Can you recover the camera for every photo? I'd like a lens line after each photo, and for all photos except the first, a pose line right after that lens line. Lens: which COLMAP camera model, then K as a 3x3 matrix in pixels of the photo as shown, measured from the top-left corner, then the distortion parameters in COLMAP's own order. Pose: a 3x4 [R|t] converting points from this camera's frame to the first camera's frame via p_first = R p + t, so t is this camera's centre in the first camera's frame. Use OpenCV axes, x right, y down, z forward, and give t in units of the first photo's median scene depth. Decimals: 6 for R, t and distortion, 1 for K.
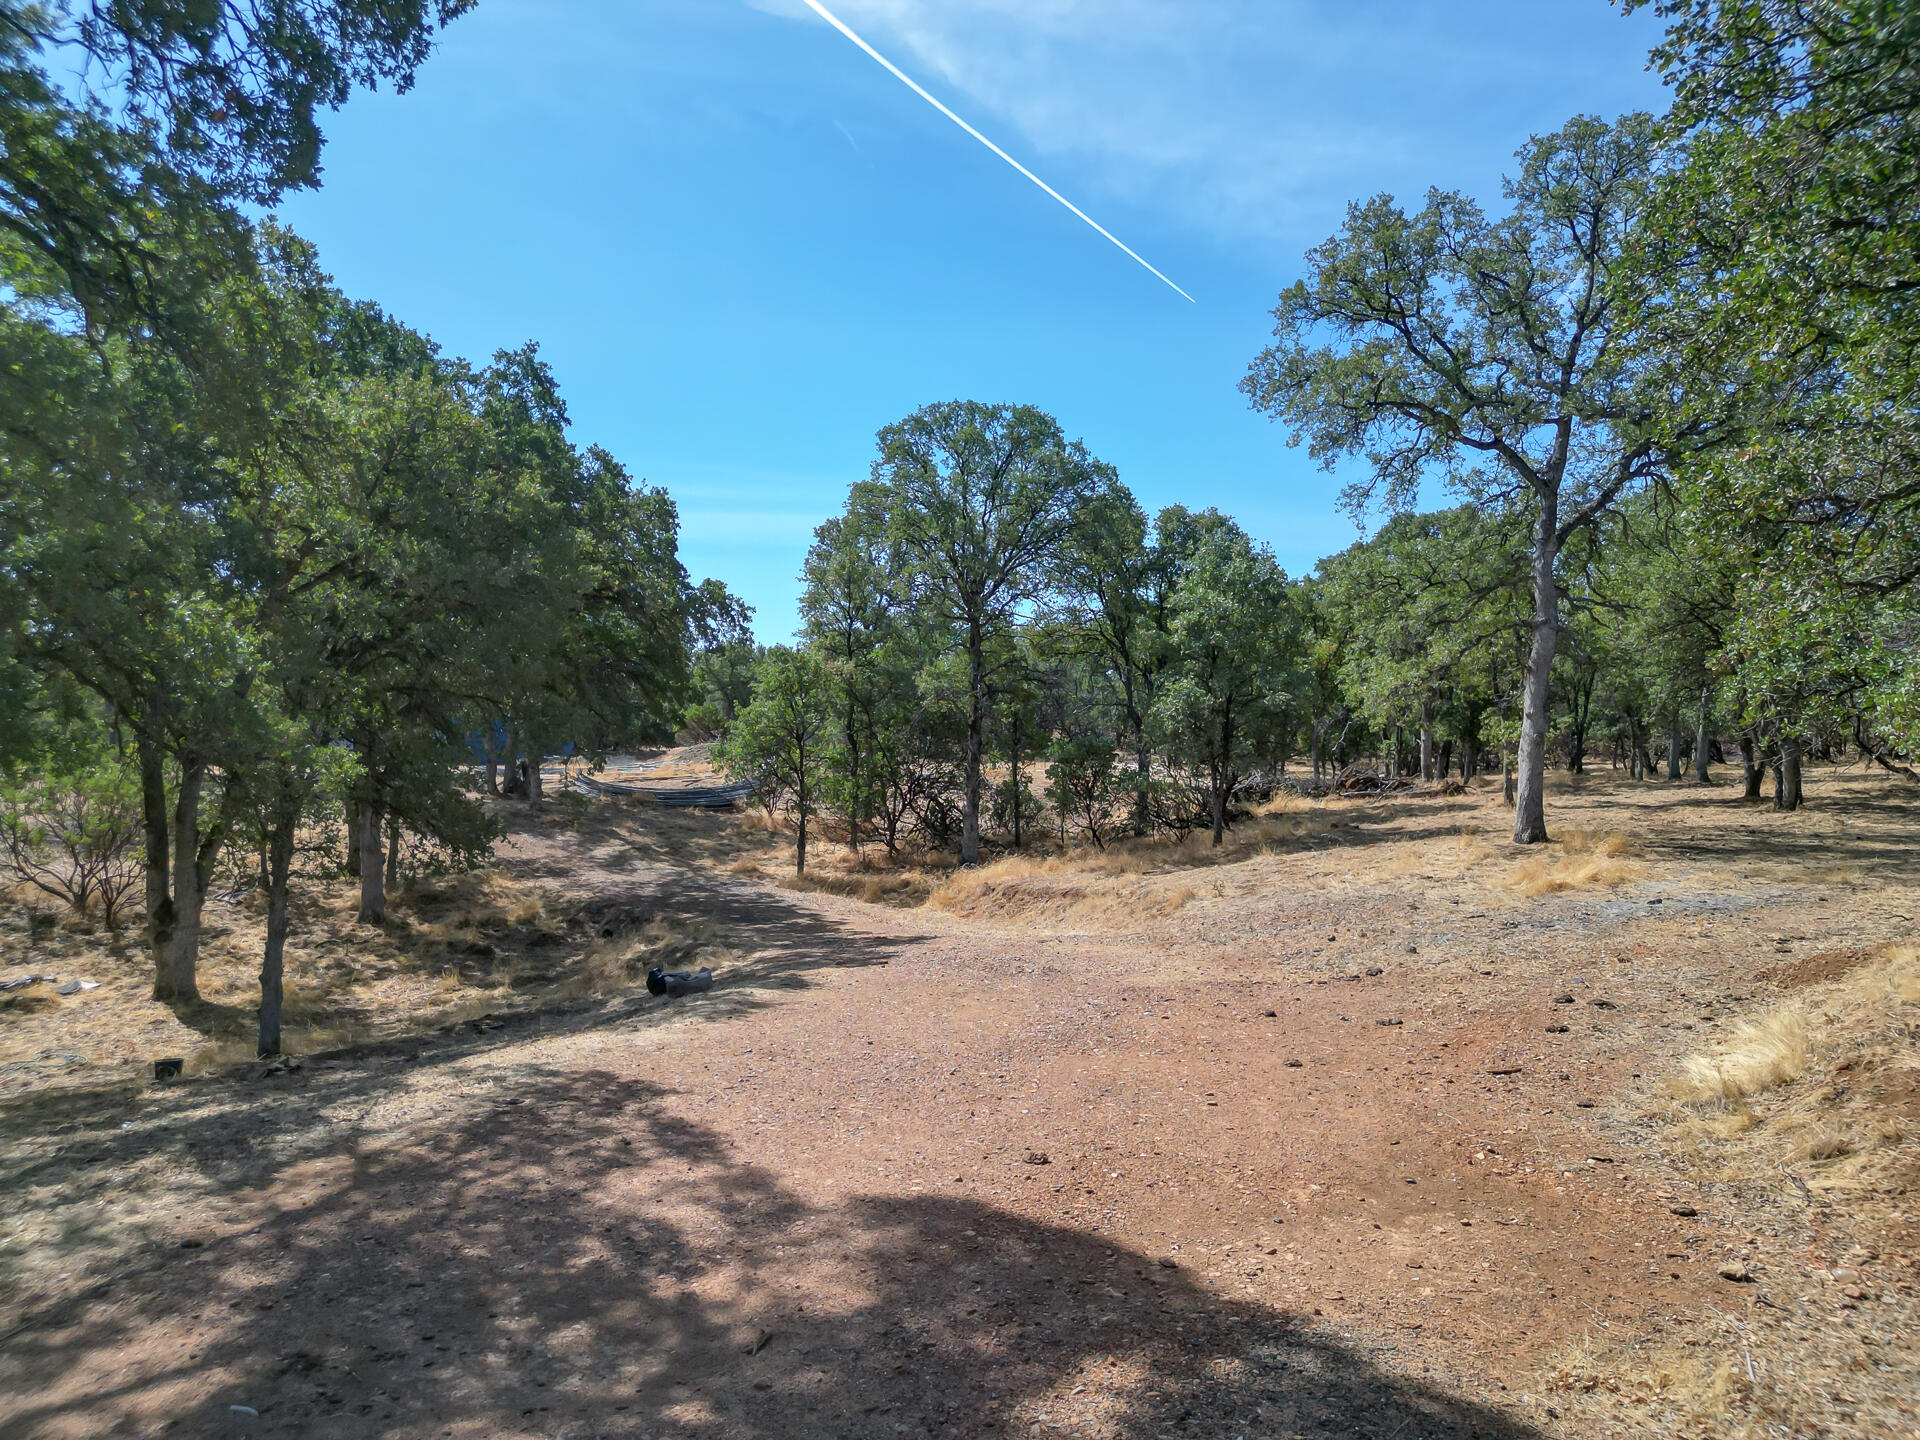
lens RADIAL K [[1319.3, 0, 954.9], [0, 1319.3, 706.4], [0, 0, 1]] dist [0.010461, 0.000635]
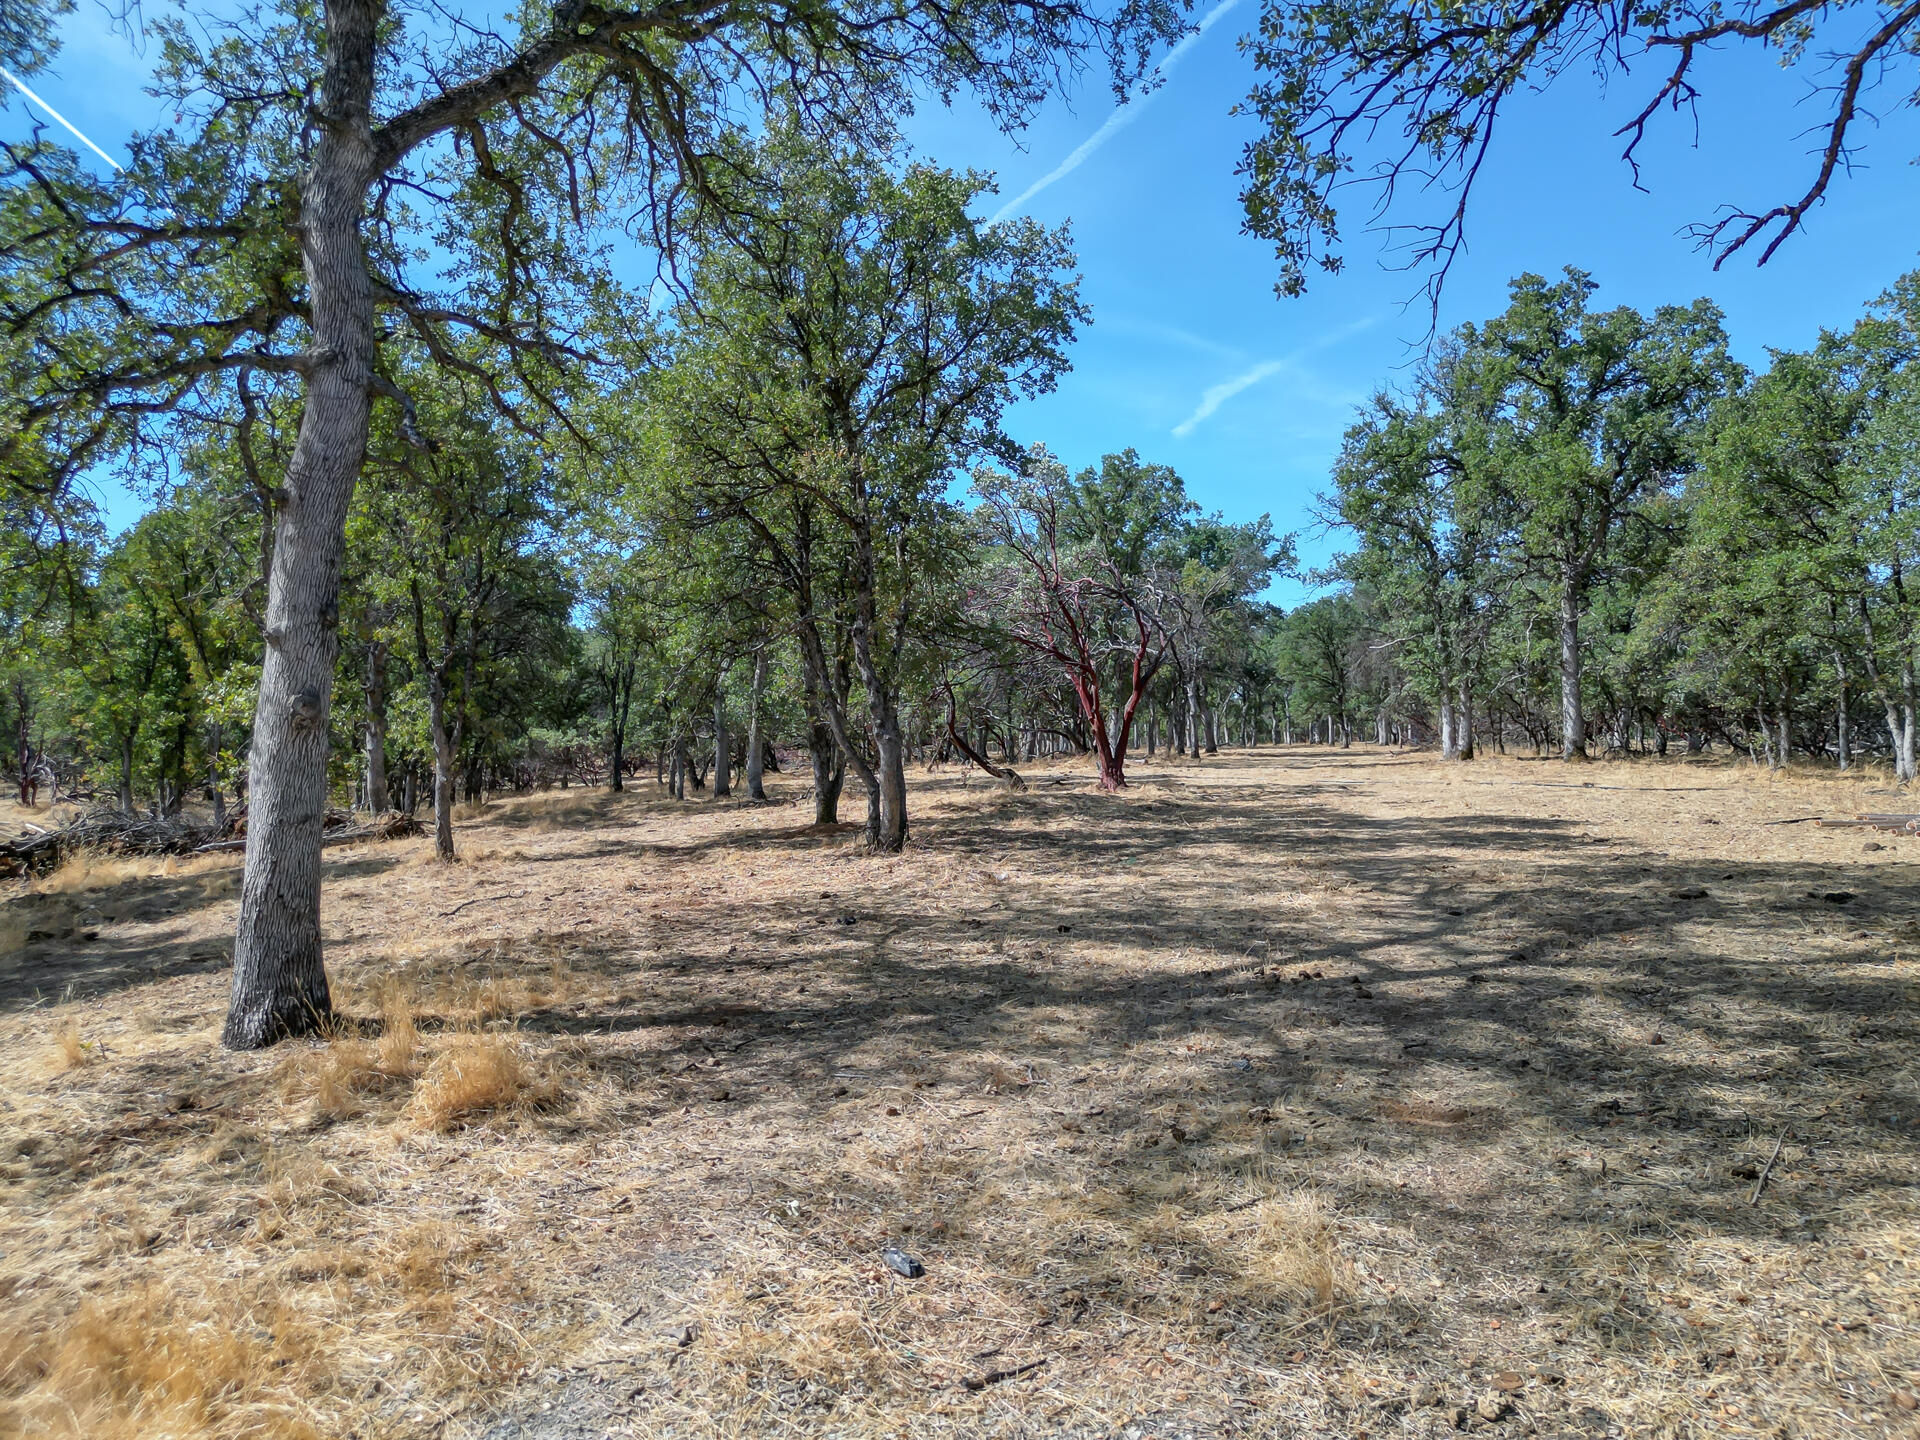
lens RADIAL K [[1319.3, 0, 959.6], [0, 1319.3, 718.4], [0, 0, 1]] dist [0.010461, 0.000635]
pose [[0.786151, -0.007476, 0.617989, 0.267217], [0.011305, 0.999933, -0.002284, 0.021060], [-0.617931, 0.008782, 0.786184, 0.470459]]
